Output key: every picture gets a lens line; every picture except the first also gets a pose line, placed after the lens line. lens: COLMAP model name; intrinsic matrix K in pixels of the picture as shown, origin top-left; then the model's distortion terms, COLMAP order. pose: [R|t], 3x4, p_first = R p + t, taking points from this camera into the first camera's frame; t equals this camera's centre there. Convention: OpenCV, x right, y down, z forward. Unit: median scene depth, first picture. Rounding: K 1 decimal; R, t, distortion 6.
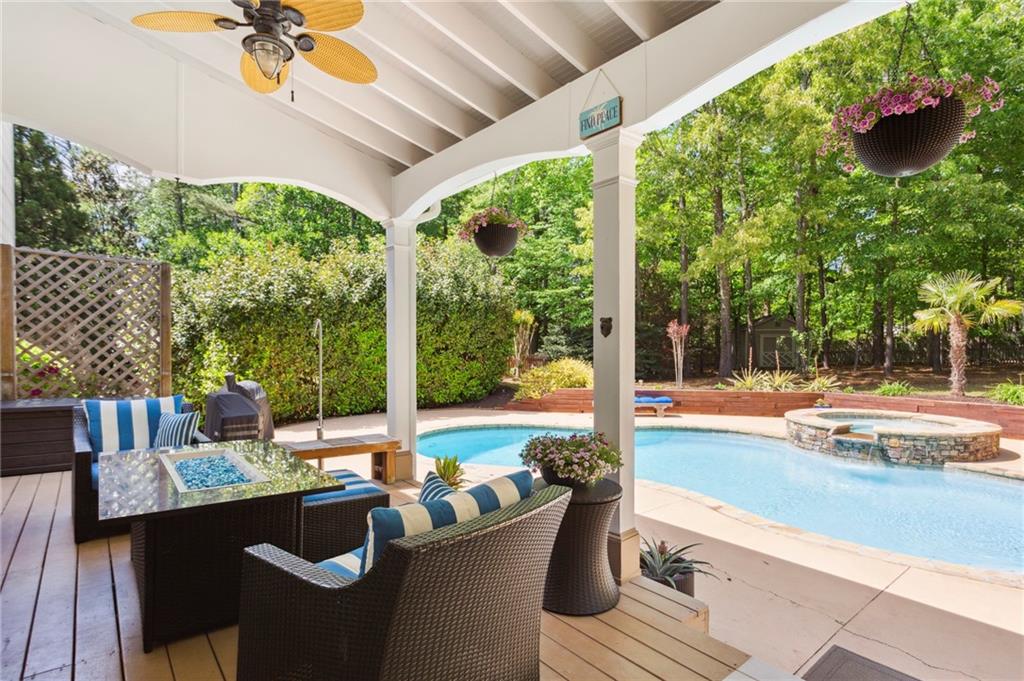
lens RADIAL K [[516.0, 0, 512.0], [0, 516.0, 340.5], [0, 0, 1]] dist [0.012253, 0.000154]
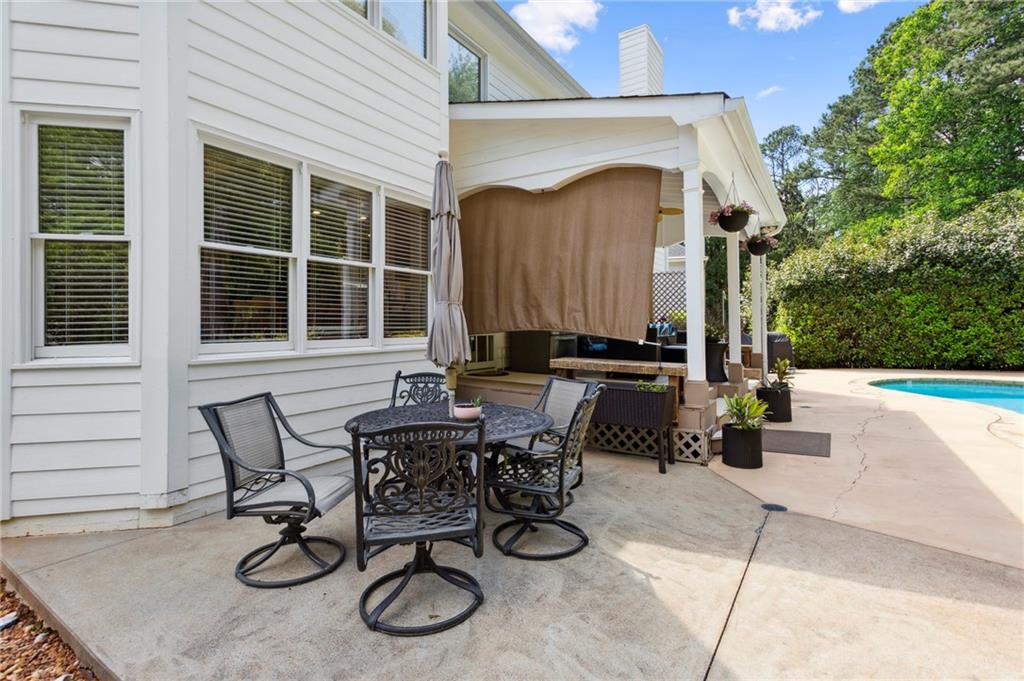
lens RADIAL K [[489.2, 0, 508.4], [0, 489.2, 328.7], [0, 0, 1]] dist [0.012091, 0.000092]
pose [[0.290819, -0.007220, -0.956751, 0.578731], [0.021283, 0.999773, -0.001075, 0.043104], [0.956541, -0.020050, 0.290907, -0.205086]]
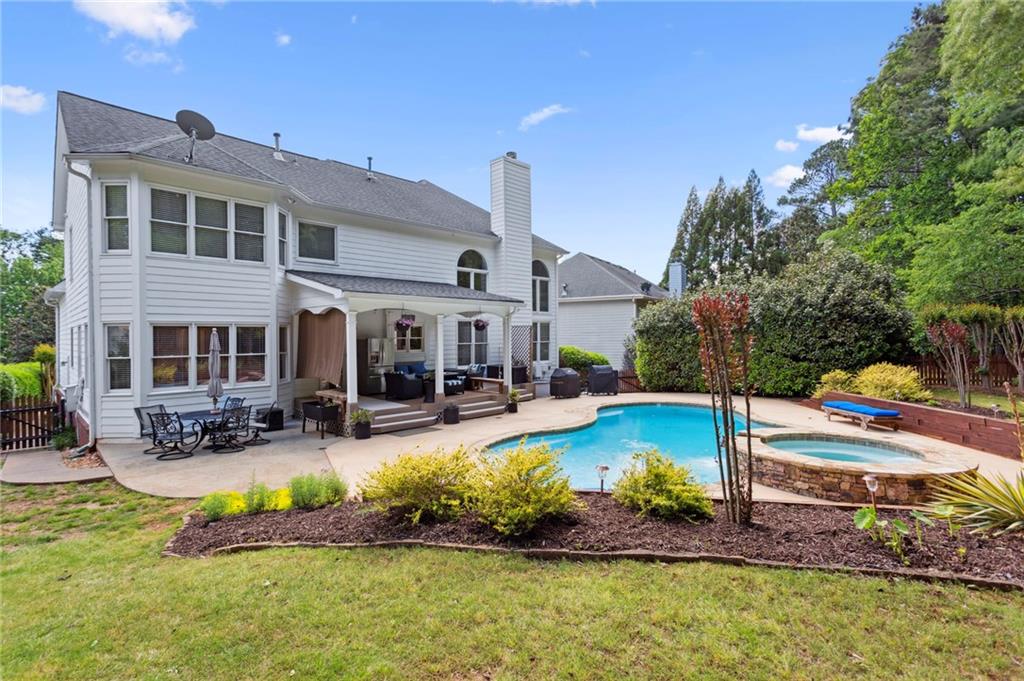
lens RADIAL K [[480.6, 0, 512.0], [0, 480.6, 340.5], [0, 0, 1]] dist [0.001537, 0.000079]
pose [[0.079887, -0.003201, -0.996799, 1.269239], [0.024177, 0.999707, -0.001273, -0.032101], [0.996511, -0.023998, 0.079941, 0.362026]]
